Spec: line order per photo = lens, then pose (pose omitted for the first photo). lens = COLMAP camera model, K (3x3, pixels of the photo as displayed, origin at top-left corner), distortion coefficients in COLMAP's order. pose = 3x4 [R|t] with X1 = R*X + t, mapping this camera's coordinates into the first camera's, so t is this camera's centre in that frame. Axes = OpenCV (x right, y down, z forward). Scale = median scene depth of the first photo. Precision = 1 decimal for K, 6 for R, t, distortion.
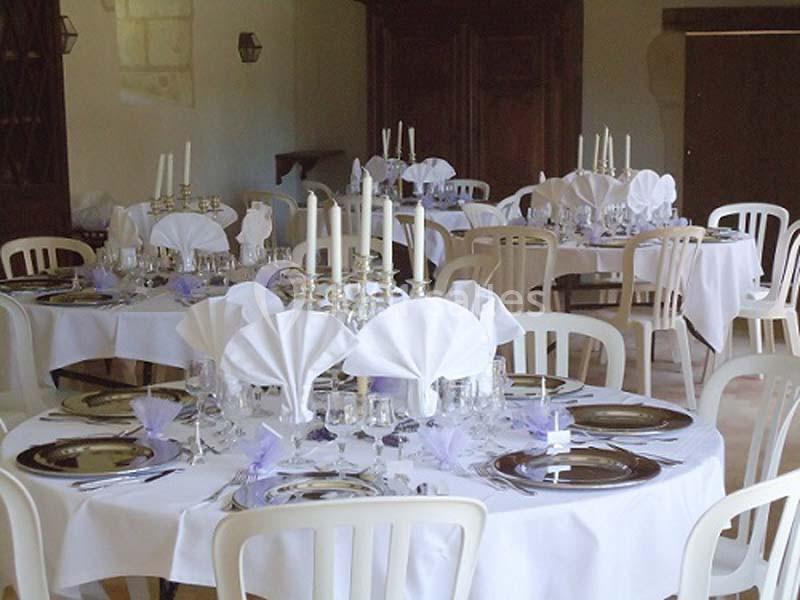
lens RADIAL K [[1616.9, 0, 400.0], [0, 1616.9, 300.0], [0, 0, 1]] dist [0.203510, -0.032979]
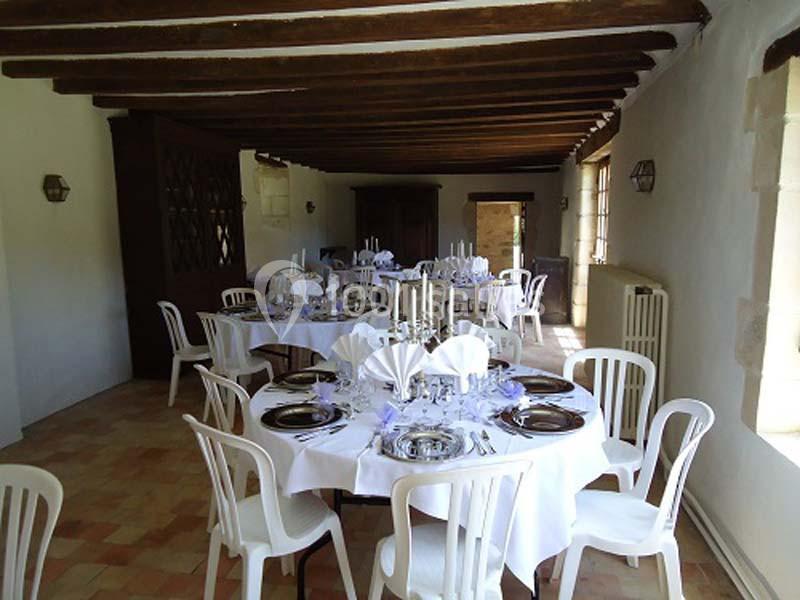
lens RADIAL K [[584.5, 0, 400.0], [0, 584.5, 300.0], [0, 0, 1]] dist [-0.001444, -0.009069]
pose [[0.996240, -0.012544, 0.085721, -0.050420], [0.012109, 0.999911, 0.005596, -0.020205], [-0.085783, -0.004537, 0.996304, 0.112173]]
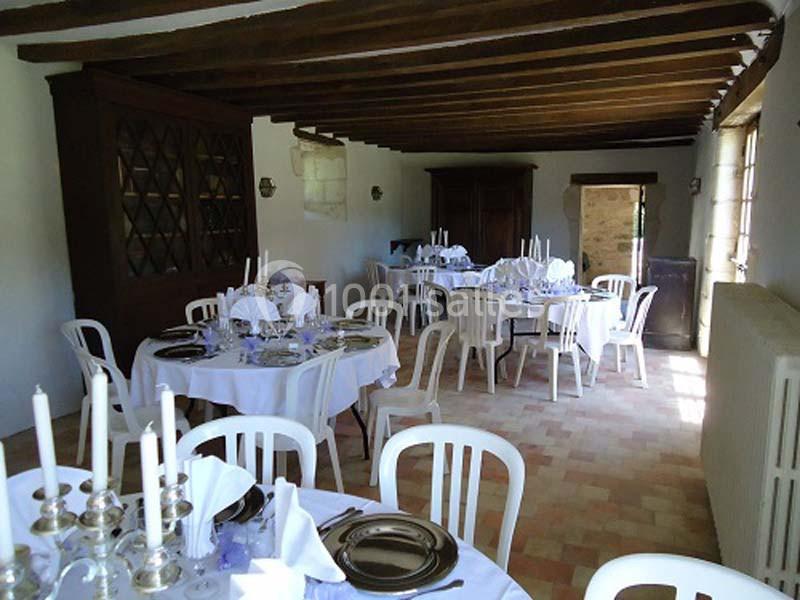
lens RADIAL K [[584.5, 0, 400.0], [0, 584.5, 300.0], [0, 0, 1]] dist [-0.001444, -0.009069]
pose [[0.991930, 0.019011, -0.125352, 0.060925], [-0.015788, 0.999520, 0.026652, -0.050170], [0.125798, -0.024458, 0.991754, 0.338488]]
